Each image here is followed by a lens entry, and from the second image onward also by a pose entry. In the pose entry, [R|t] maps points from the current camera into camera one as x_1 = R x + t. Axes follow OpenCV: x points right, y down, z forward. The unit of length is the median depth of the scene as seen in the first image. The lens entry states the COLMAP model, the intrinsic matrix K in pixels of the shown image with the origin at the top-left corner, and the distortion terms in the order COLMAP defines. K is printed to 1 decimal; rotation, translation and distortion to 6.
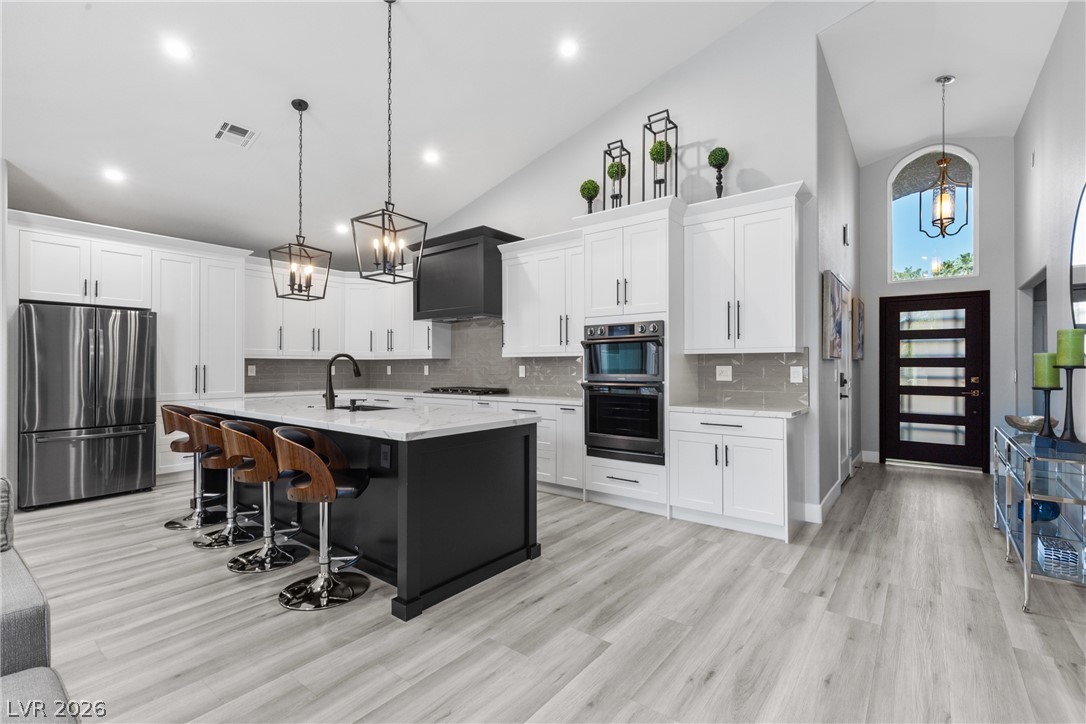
lens RADIAL K [[486.4, 0, 547.8], [0, 486.4, 367.0], [0, 0, 1]] dist [0.004914, -0.000762]
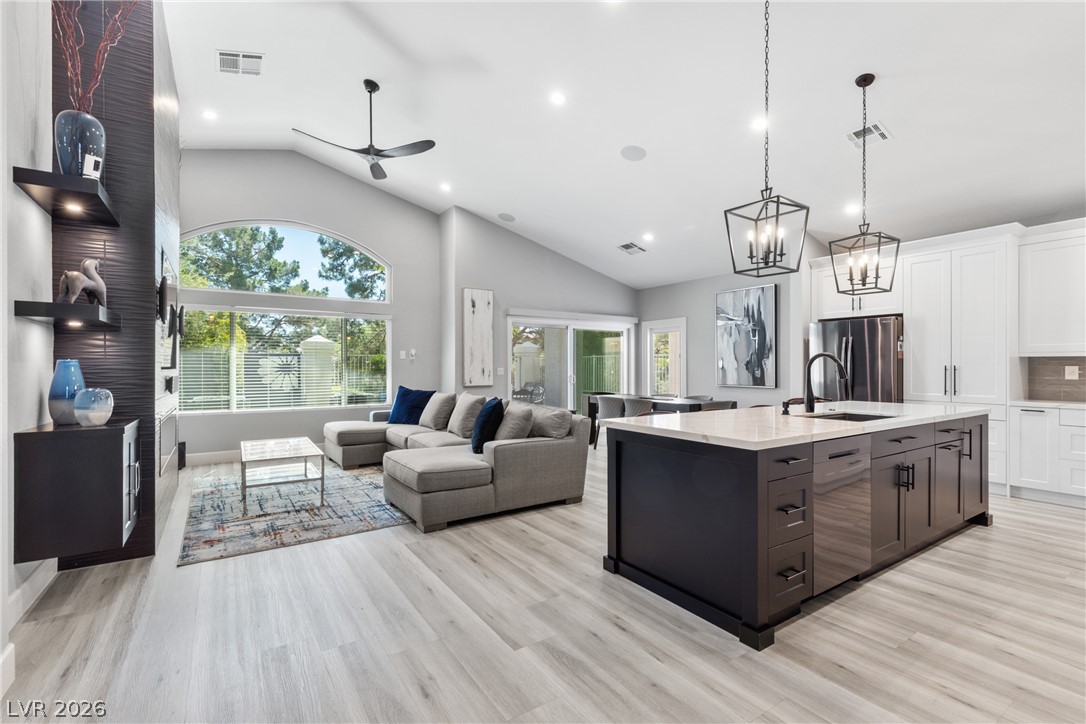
lens RADIAL K [[486.4, 0, 547.8], [0, 486.4, 367.0], [0, 0, 1]] dist [0.004914, -0.000762]
pose [[-0.313752, 0.000406, -0.949505, 0.520503], [0.001105, 0.999999, 0.000063, -0.001998], [0.949504, -0.001030, -0.313752, 0.684268]]
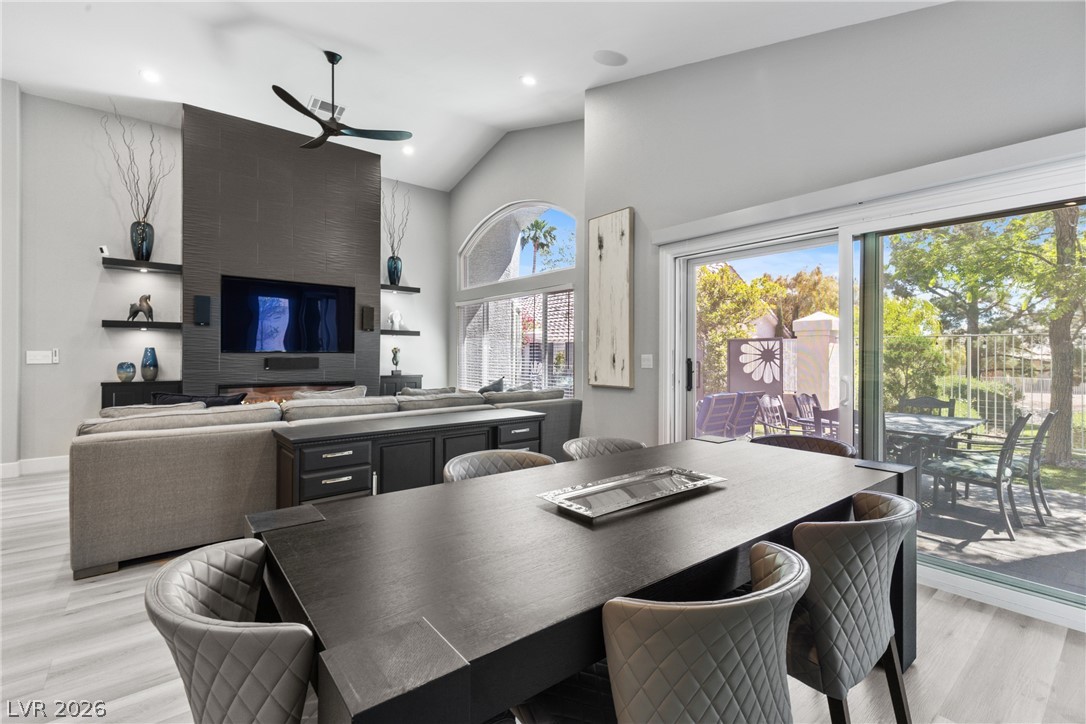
lens RADIAL K [[487.1, 0, 548.5], [0, 487.1, 351.4], [0, 0, 1]] dist [0.003861, 0.000123]
pose [[-0.974887, -0.002488, 0.222684, -1.182408], [-0.003710, 0.999980, -0.005070, 0.001148], [-0.222667, -0.005769, -0.974877, 0.888963]]
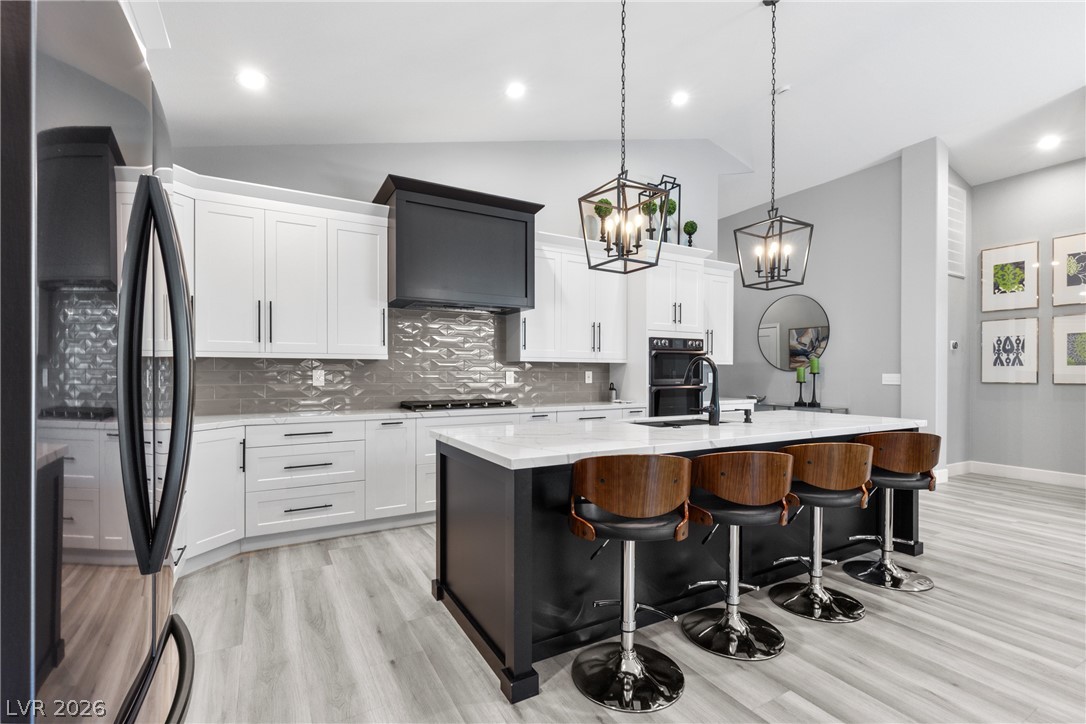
lens RADIAL K [[490.0, 0, 545.6], [0, 490.0, 375.0], [0, 0, 1]] dist [0.001677, -0.000467]
pose [[0.382856, -0.003756, 0.923800, -1.099927], [-0.002994, 0.999981, 0.005307, -0.000499], [-0.923803, -0.004798, 0.382838, 0.797712]]
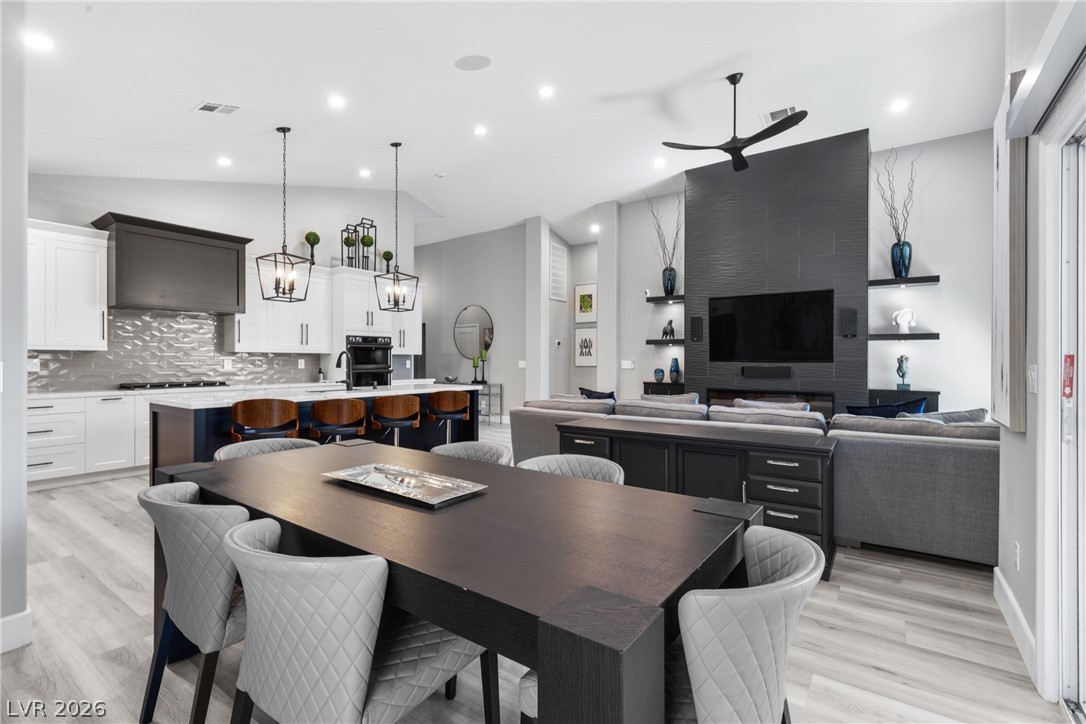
lens RADIAL K [[484.9, 0, 546.6], [0, 484.9, 360.0], [0, 0, 1]] dist [0.004783, -0.000460]
pose [[-0.043039, 0.000221, 0.999073, -1.586260], [-0.002199, 0.999998, -0.000316, -0.003347], [-0.999071, -0.002211, -0.043038, 0.411644]]
